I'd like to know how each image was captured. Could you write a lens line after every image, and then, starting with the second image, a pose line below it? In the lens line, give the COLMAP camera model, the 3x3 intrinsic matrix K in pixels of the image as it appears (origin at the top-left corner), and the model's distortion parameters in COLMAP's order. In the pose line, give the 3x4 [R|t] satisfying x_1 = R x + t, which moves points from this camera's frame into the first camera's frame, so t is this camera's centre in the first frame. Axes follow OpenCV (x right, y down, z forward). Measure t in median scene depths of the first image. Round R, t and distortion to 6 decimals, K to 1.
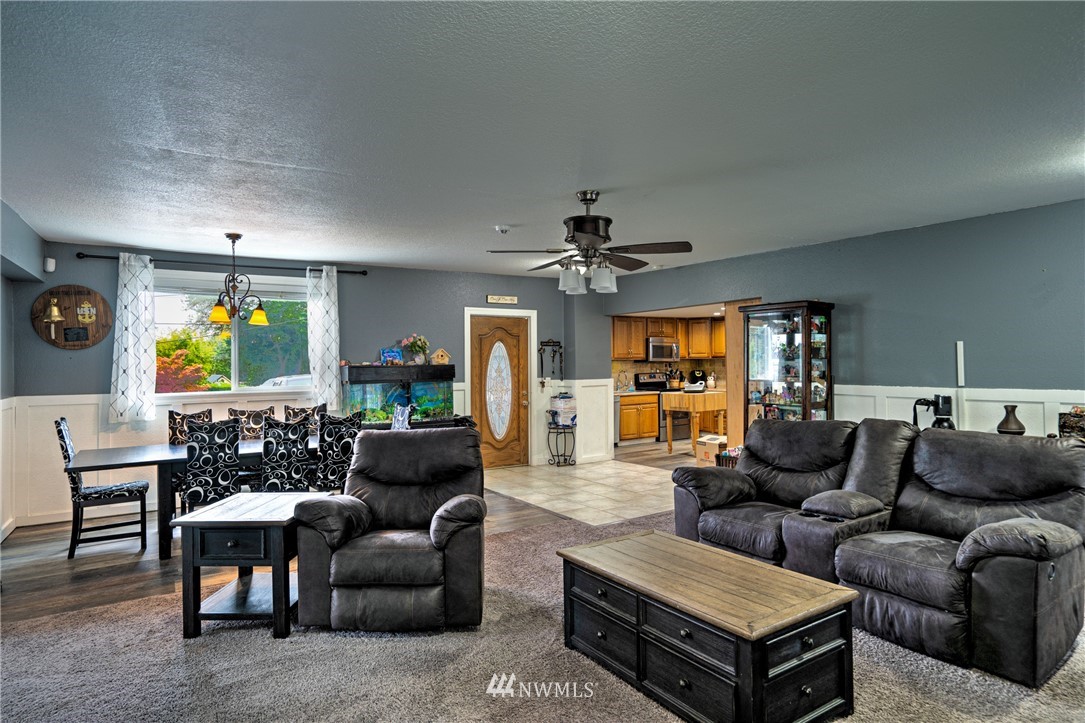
lens RADIAL K [[624.9, 0, 542.5], [0, 624.9, 361.5], [0, 0, 1]] dist [-0.005587, -0.000638]
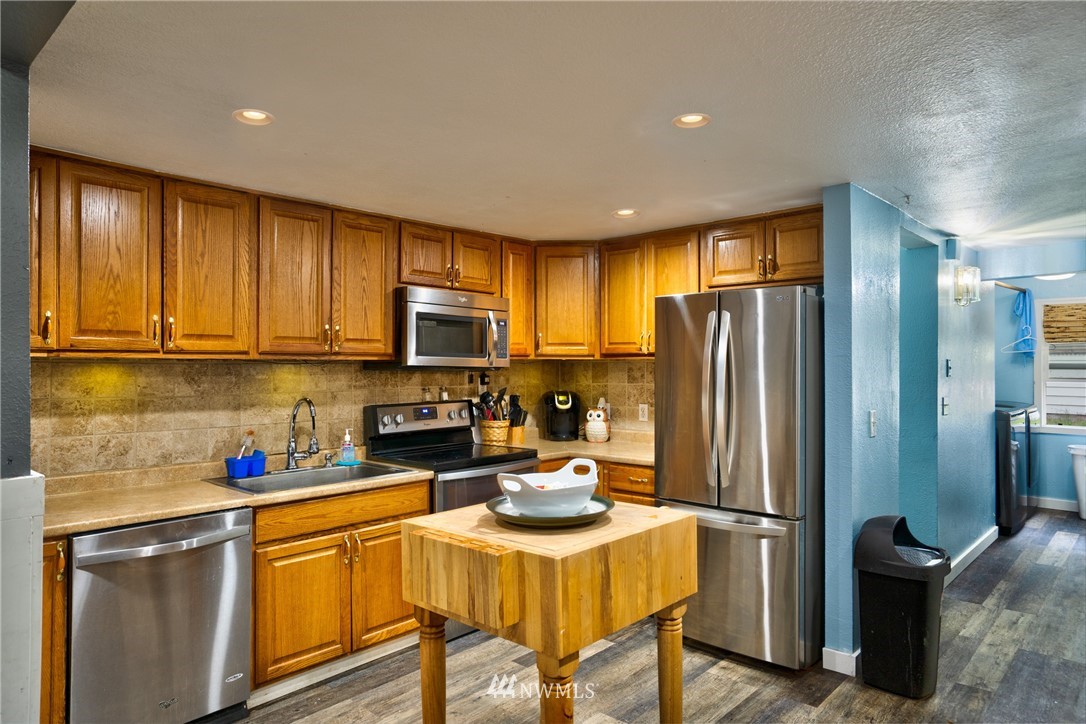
lens RADIAL K [[676.7, 0, 543.0], [0, 676.7, 362.0], [0, 0, 1]] dist [0.000030, -0.000010]
pose [[0.974395, 0.010076, 0.224618, 0.156697], [-0.009245, 0.999946, -0.004749, -0.001357], [-0.224653, 0.002551, 0.974435, 0.647719]]
